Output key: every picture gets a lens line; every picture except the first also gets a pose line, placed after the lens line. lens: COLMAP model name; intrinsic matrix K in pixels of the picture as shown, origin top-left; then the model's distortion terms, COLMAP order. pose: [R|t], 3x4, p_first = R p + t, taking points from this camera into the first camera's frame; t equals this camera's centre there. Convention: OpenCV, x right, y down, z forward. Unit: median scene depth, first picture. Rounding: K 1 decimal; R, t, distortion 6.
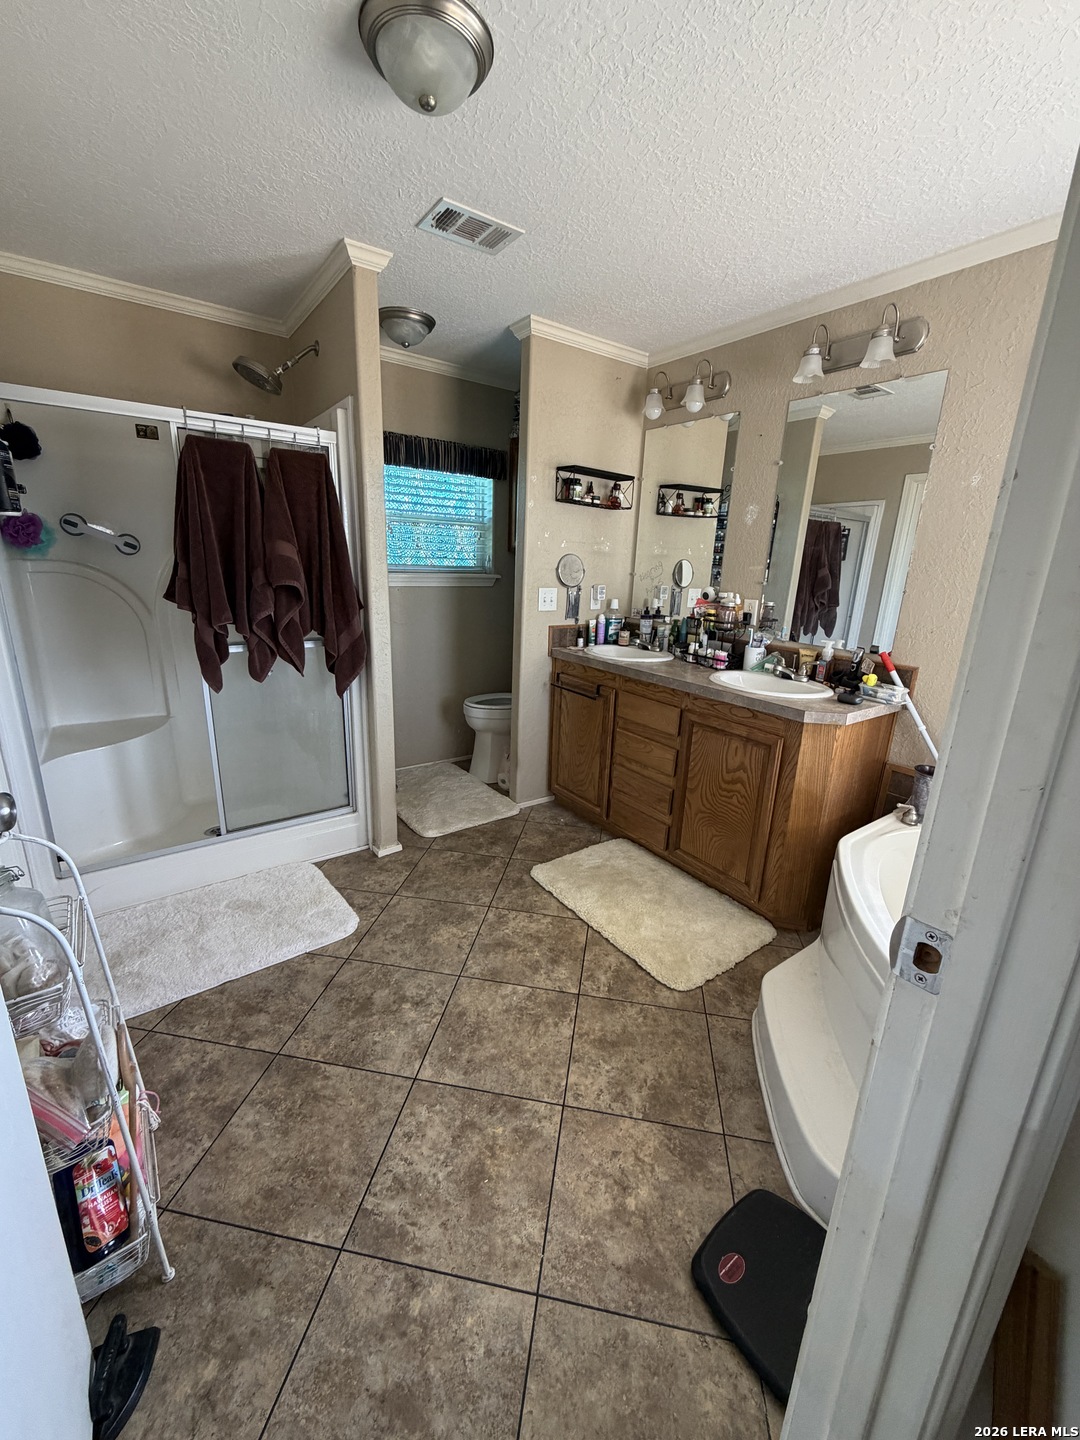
lens RADIAL K [[576.6, 0, 540.9], [0, 576.6, 719.0], [0, 0, 1]] dist [-0.002634, -0.000256]
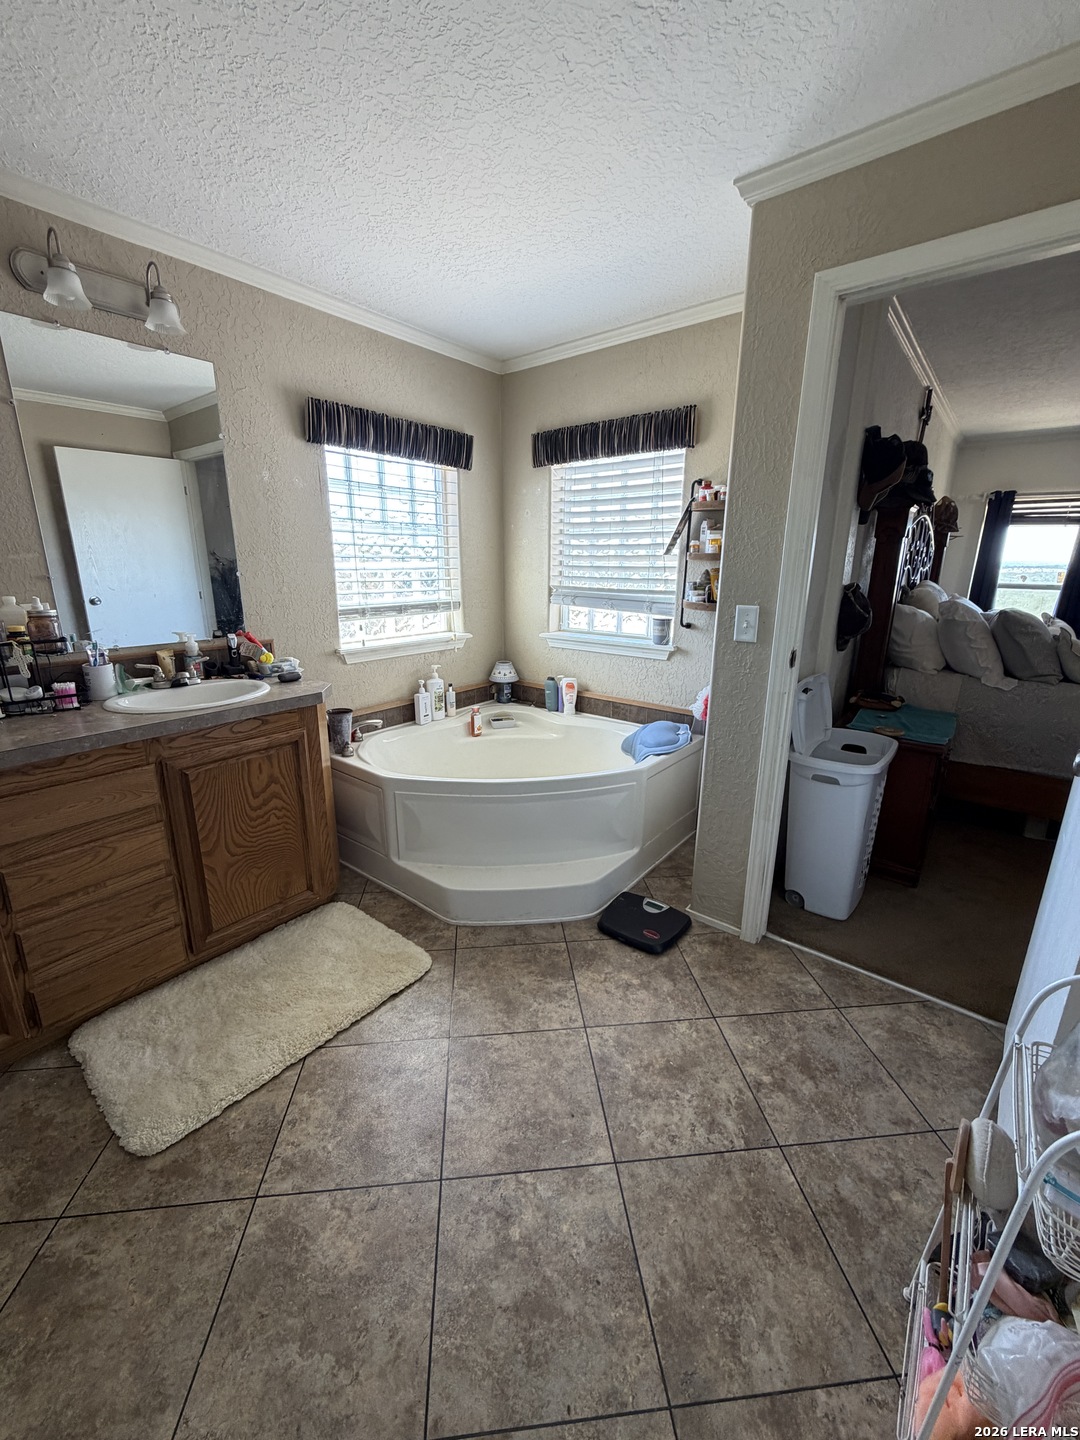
lens RADIAL K [[576.6, 0, 539.4], [0, 576.6, 715.5], [0, 0, 1]] dist [-0.002634, -0.000256]
pose [[-0.267187, -0.290394, 0.918848, -0.843560], [0.241551, 0.902889, 0.355590, -0.342682], [-0.932879, 0.316958, -0.171095, 1.111774]]
